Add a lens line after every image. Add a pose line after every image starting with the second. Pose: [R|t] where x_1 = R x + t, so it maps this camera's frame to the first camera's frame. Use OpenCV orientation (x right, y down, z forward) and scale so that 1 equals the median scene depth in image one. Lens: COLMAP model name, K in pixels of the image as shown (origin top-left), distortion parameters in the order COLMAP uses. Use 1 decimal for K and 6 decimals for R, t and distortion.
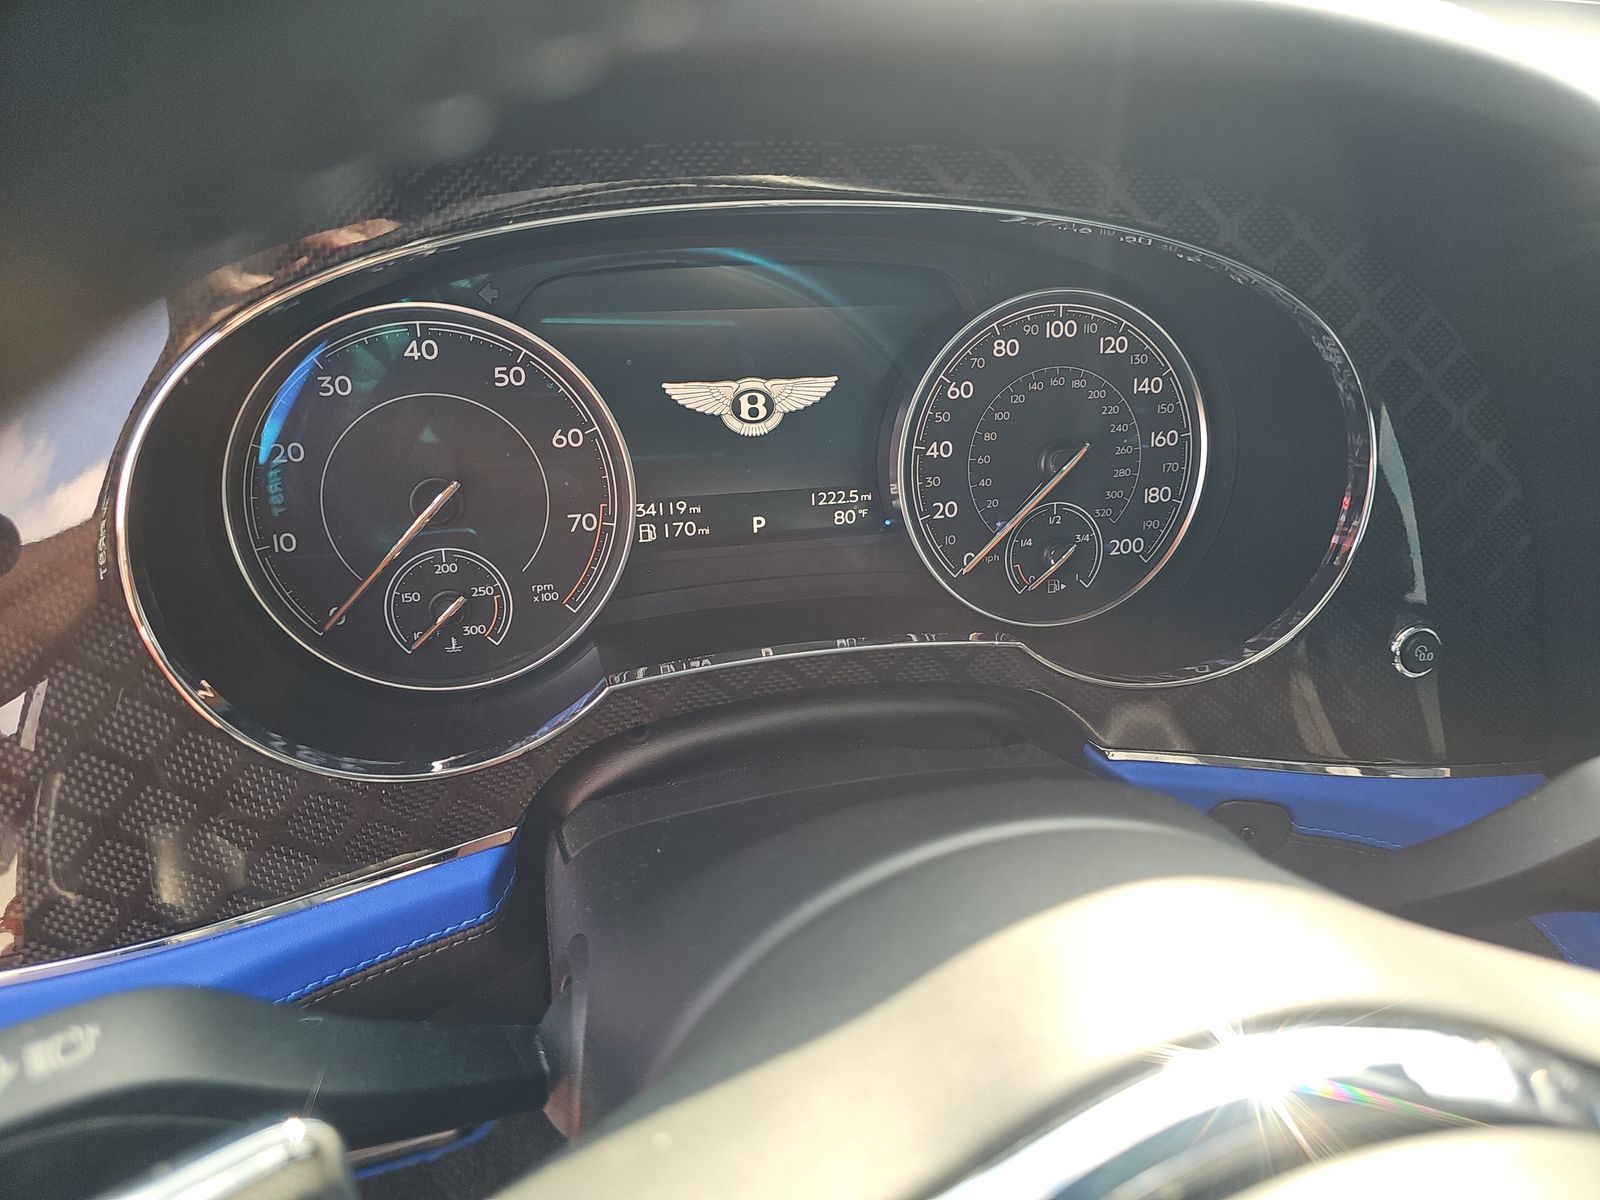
lens RADIAL K [[1095.1, 0, 811.4], [0, 1095.1, 601.5], [0, 0, 1]] dist [0.048435, -0.048347]
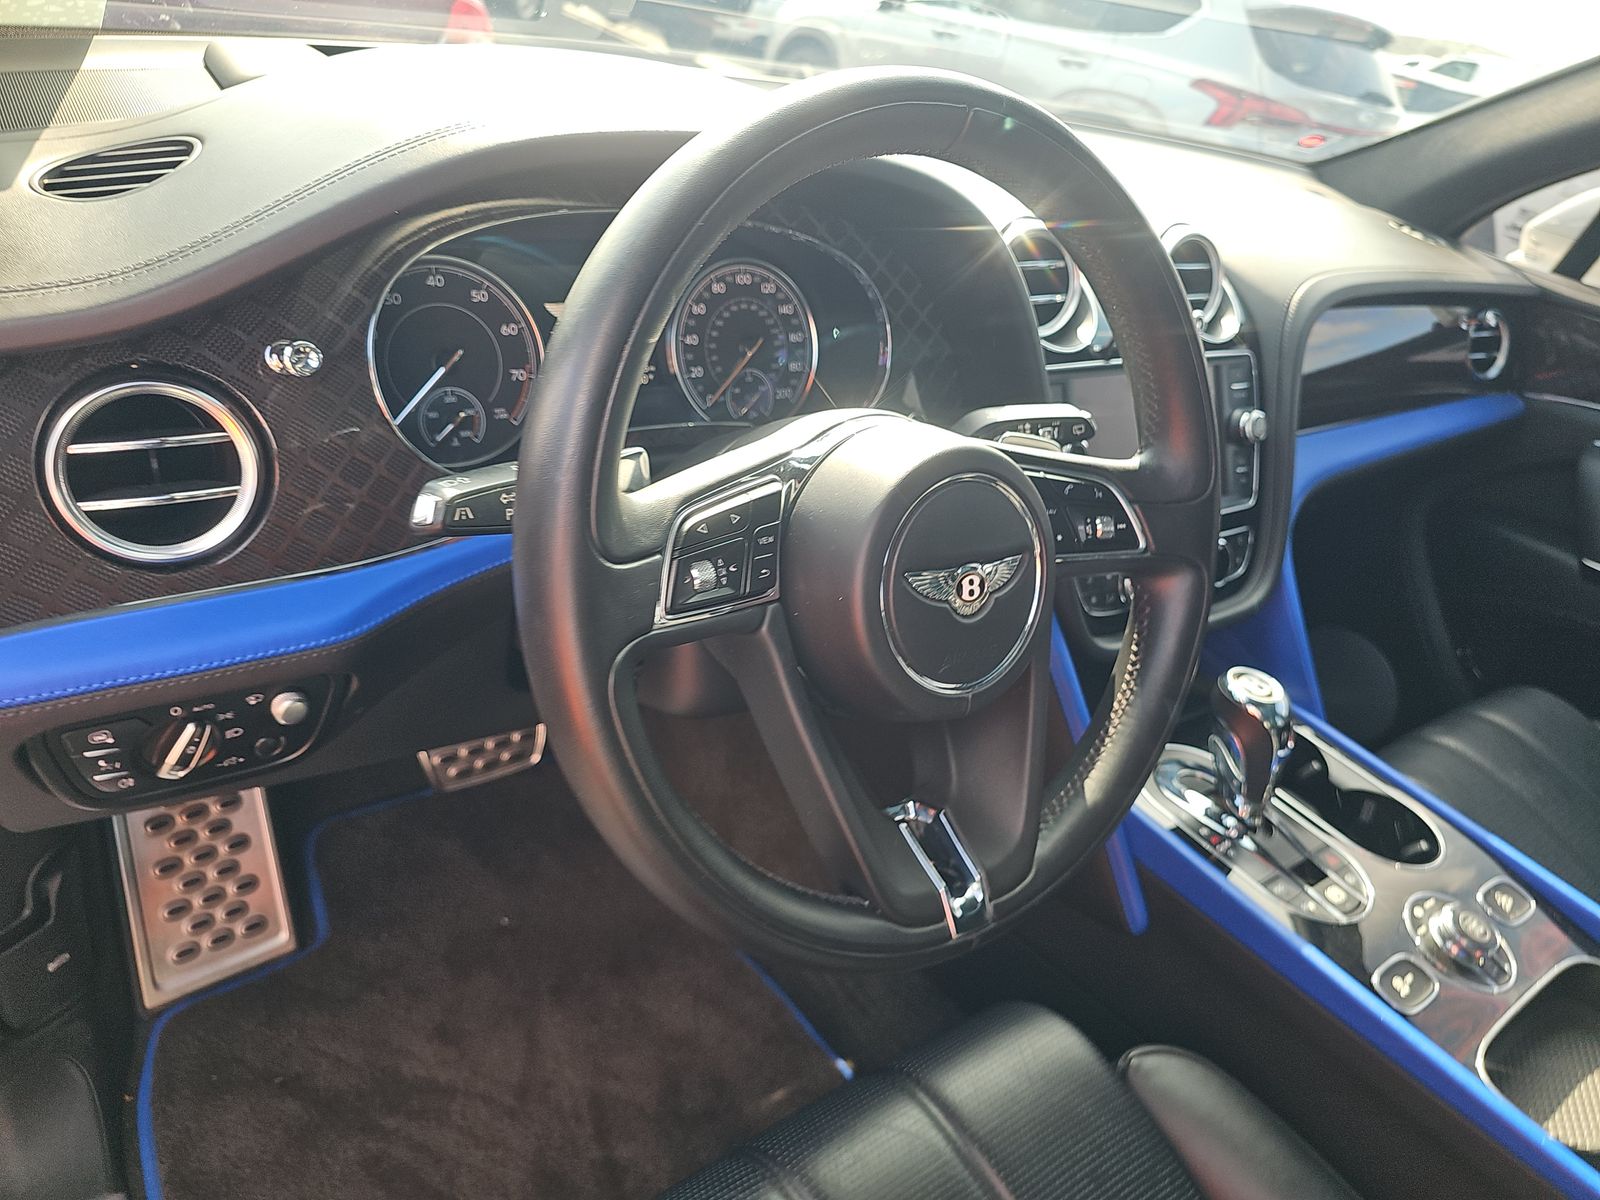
lens RADIAL K [[1095.1, 0, 811.4], [0, 1095.1, 601.5], [0, 0, 1]] dist [0.048435, -0.048347]
pose [[0.927361, -0.097223, 0.361315, -0.427763], [0.103128, 0.994664, 0.002955, 0.333734], [-0.359674, 0.034521, 0.932439, -0.861632]]
